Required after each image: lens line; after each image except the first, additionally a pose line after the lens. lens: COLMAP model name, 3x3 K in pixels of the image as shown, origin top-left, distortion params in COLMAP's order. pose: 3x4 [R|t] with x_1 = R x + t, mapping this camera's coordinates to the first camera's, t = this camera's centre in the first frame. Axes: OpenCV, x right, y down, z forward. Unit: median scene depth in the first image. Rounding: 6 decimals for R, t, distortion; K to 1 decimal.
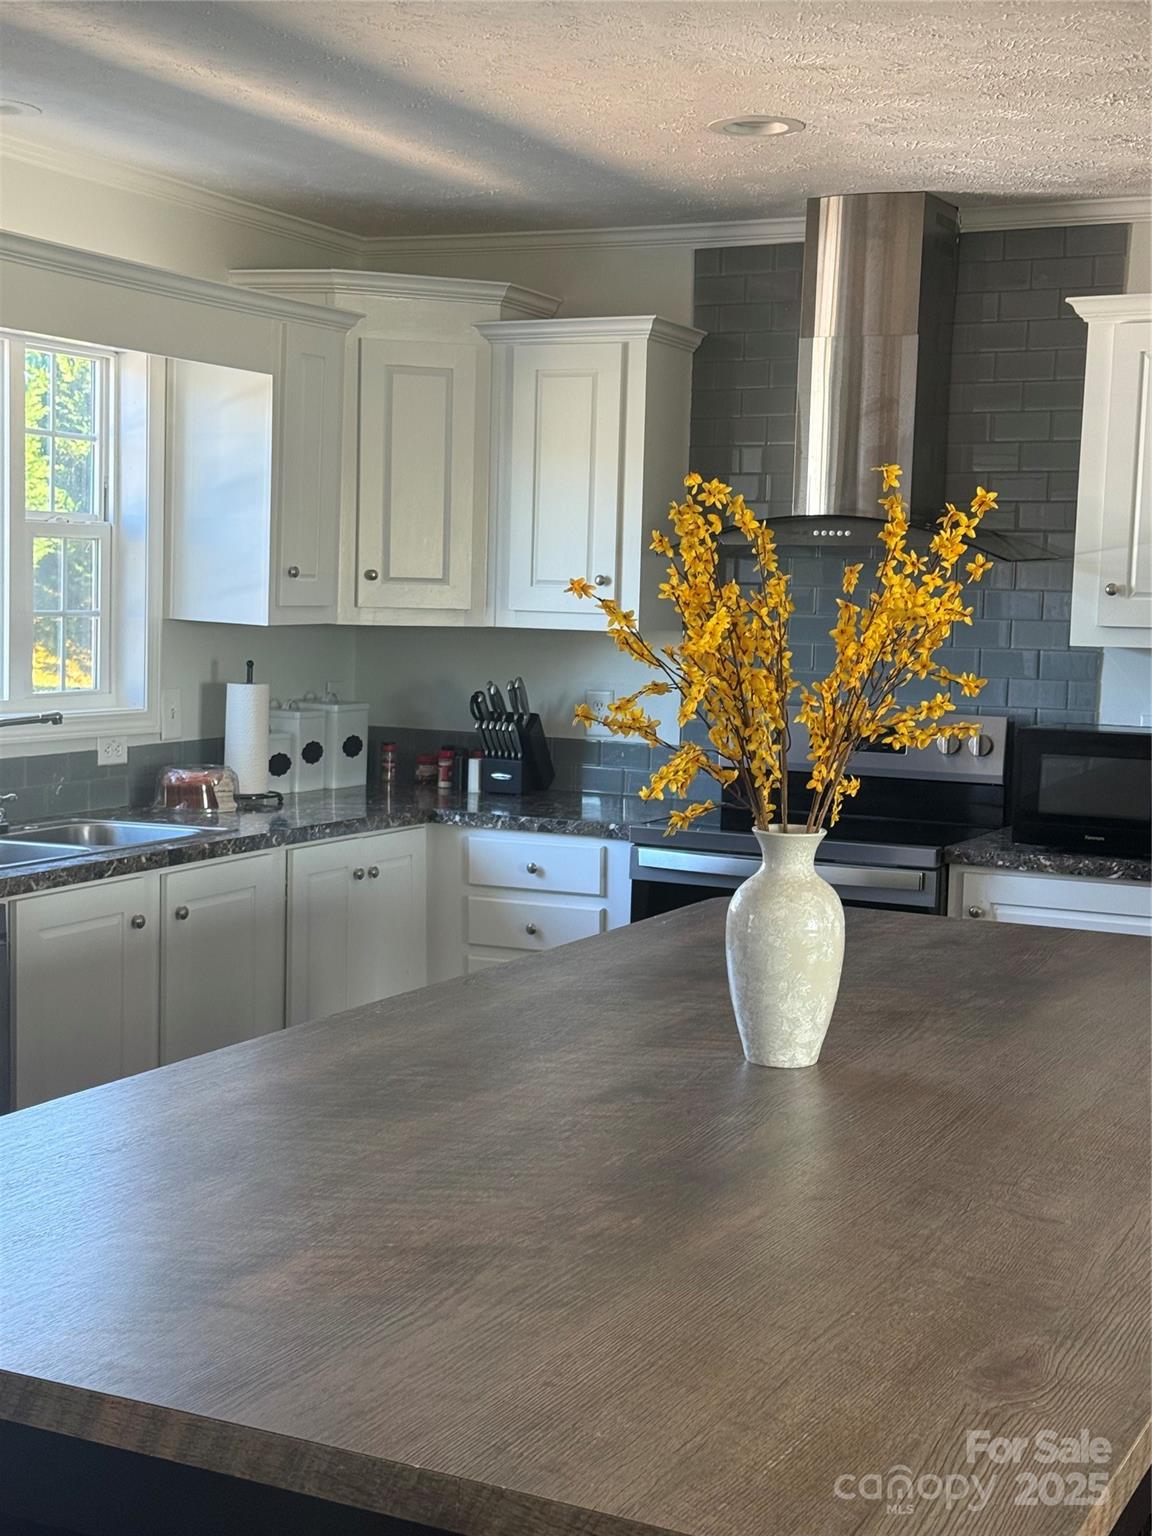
lens RADIAL K [[2162.4, 0, 576.6], [0, 2162.4, 758.2], [0, 0, 1]] dist [0.098314, 0.000000]
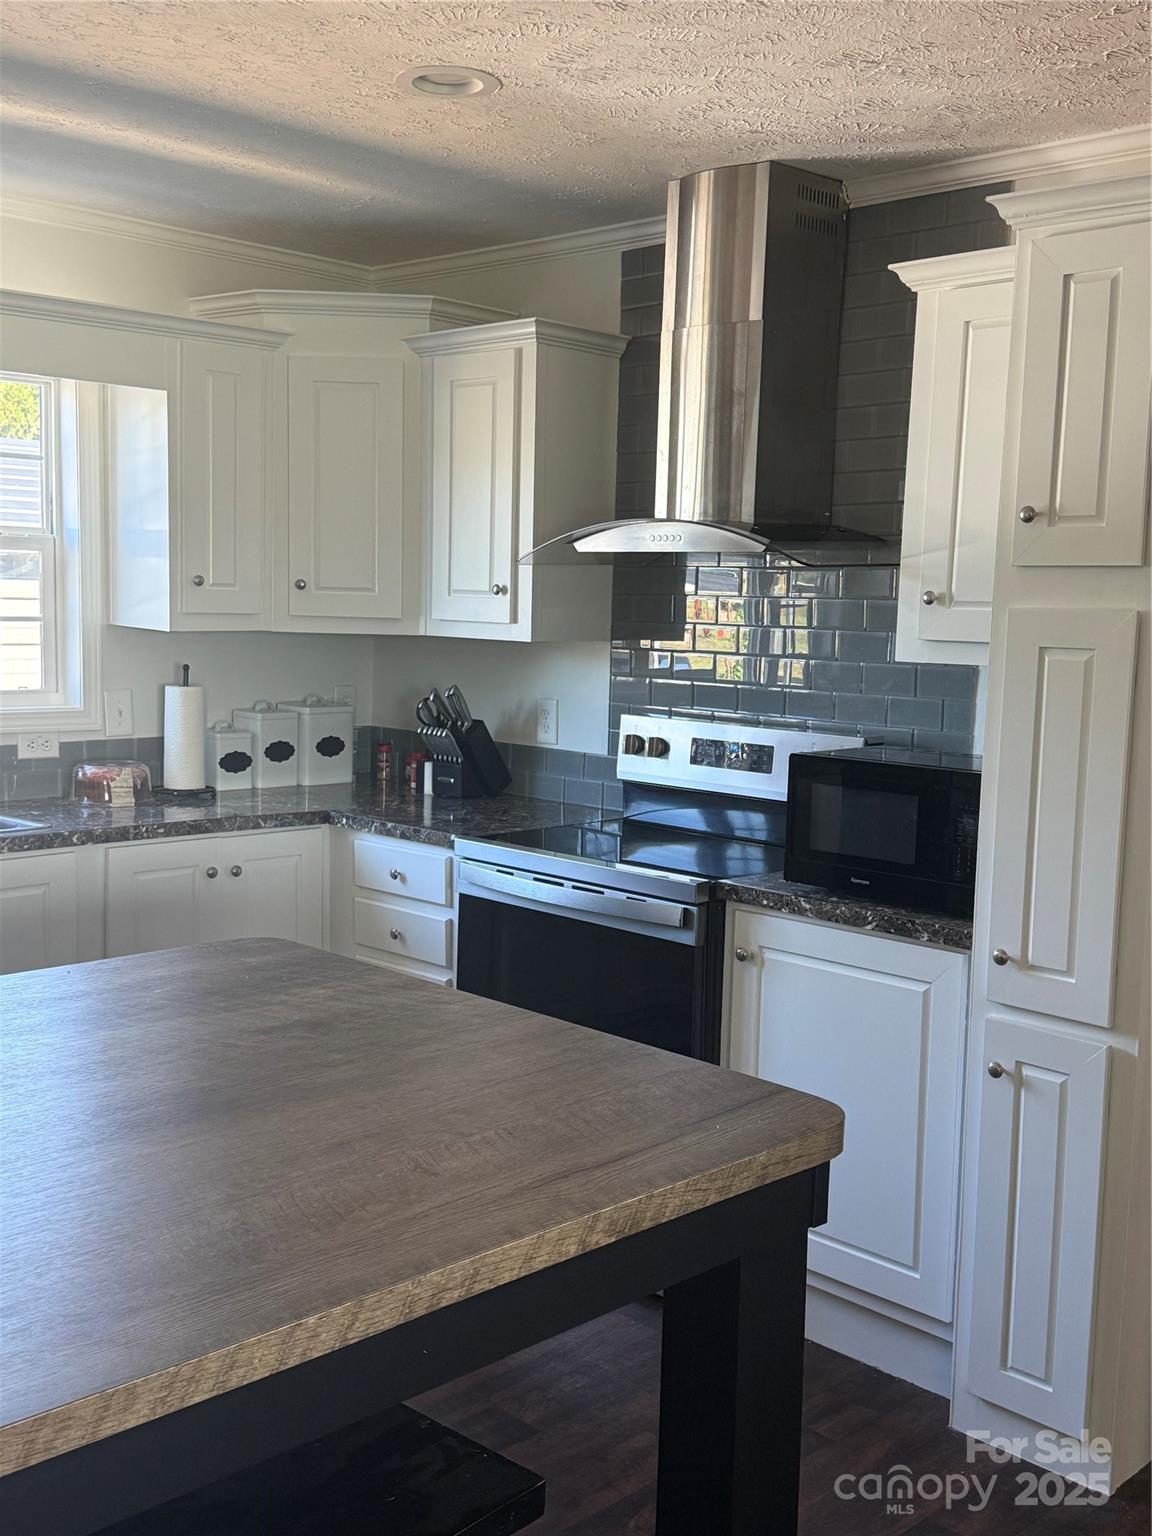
lens RADIAL K [[1659.6, 0, 574.6], [0, 1659.6, 783.6], [0, 0, 1]] dist [0.070955, 0.000000]
pose [[0.942284, 0.037119, -0.332752, 0.307903], [-0.027818, 0.999079, 0.032674, -0.018718], [0.333658, -0.021531, 0.942448, 0.289047]]
